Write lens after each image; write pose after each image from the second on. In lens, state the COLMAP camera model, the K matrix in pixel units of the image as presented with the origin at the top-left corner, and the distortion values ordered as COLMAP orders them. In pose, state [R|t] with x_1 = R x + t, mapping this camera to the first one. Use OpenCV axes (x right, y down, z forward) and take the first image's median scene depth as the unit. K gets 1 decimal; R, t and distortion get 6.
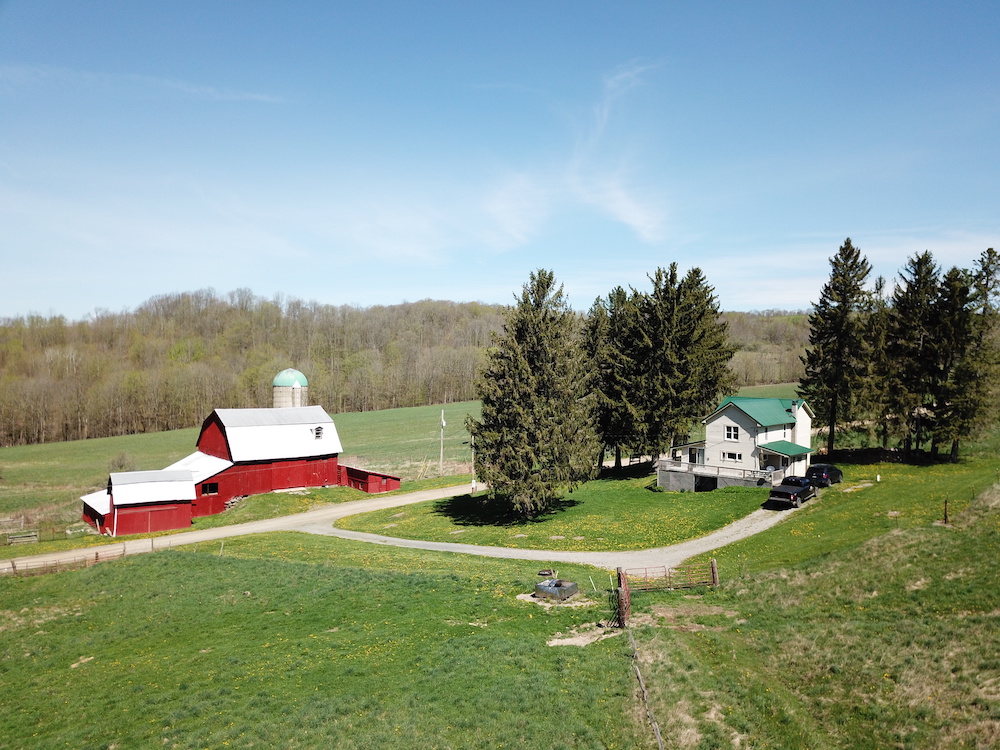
lens RADIAL K [[754.5, 0, 508.2], [0, 754.5, 374.2], [0, 0, 1]] dist [0.058857, -0.151418]
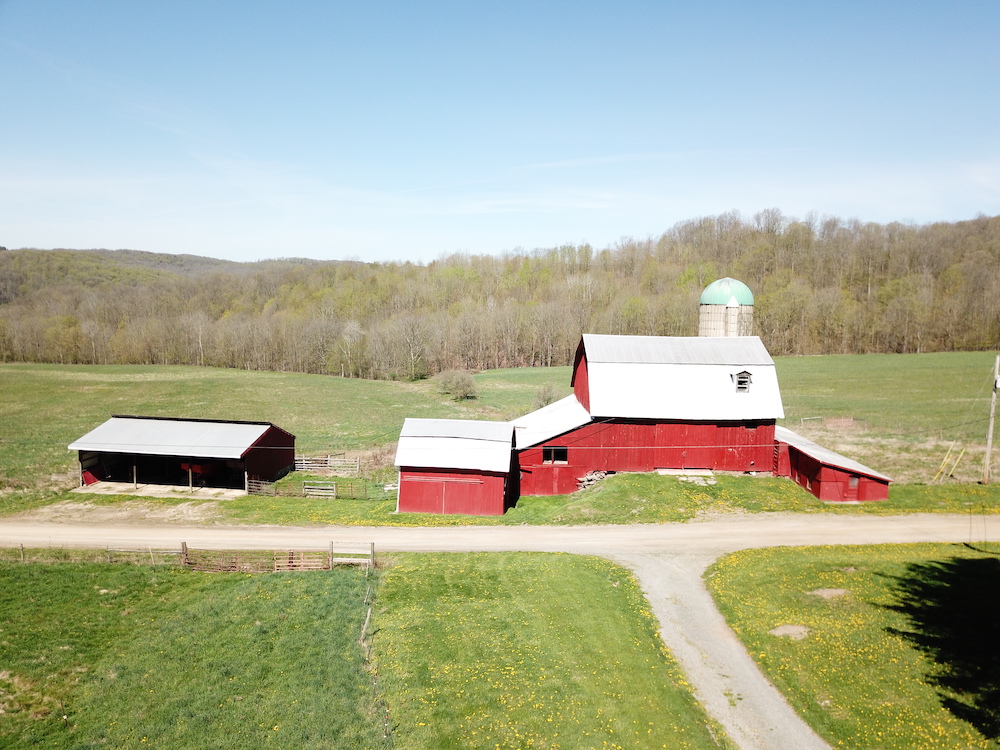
lens RADIAL K [[759.2, 0, 500.0], [0, 759.2, 375.0], [0, 0, 1]] dist [-0.016678, -0.002313]
pose [[0.761871, 0.074074, -0.643479, -0.016774], [-0.018797, 0.995549, 0.092347, 0.021690], [0.647456, -0.058262, 0.759873, 0.426734]]
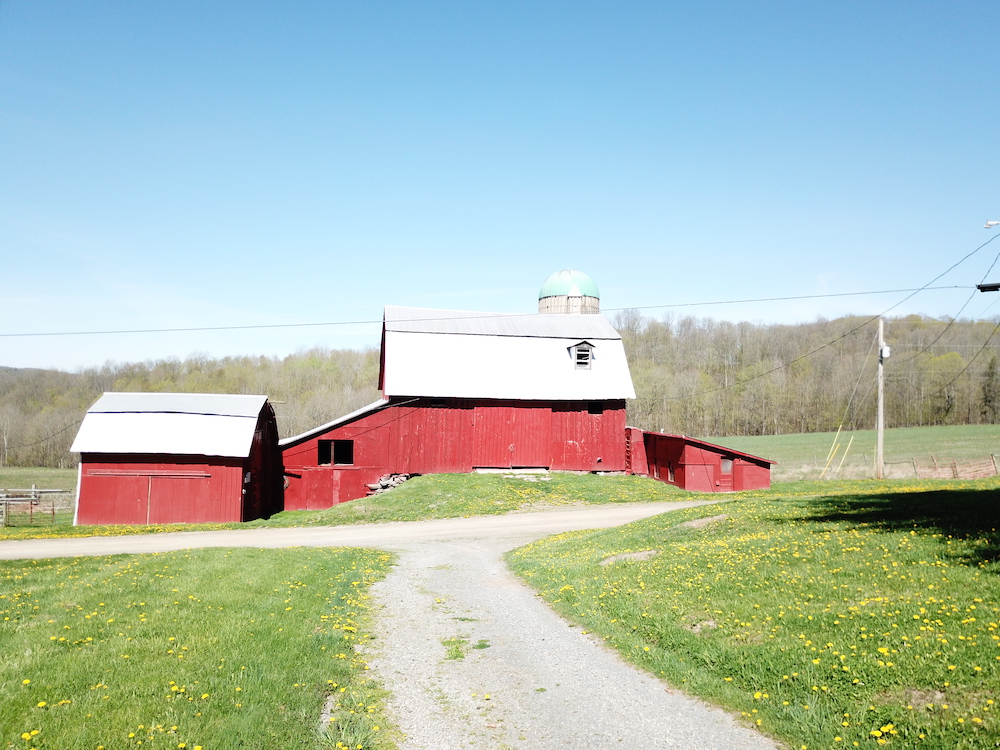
lens RADIAL K [[754.5, 0, 508.2], [0, 754.5, 374.2], [0, 0, 1]] dist [0.058857, -0.151418]
pose [[0.861729, -0.024152, -0.506794, -0.057321], [-0.011099, 0.997730, -0.066421, 0.118079], [0.507247, 0.062862, 0.859505, 0.575255]]
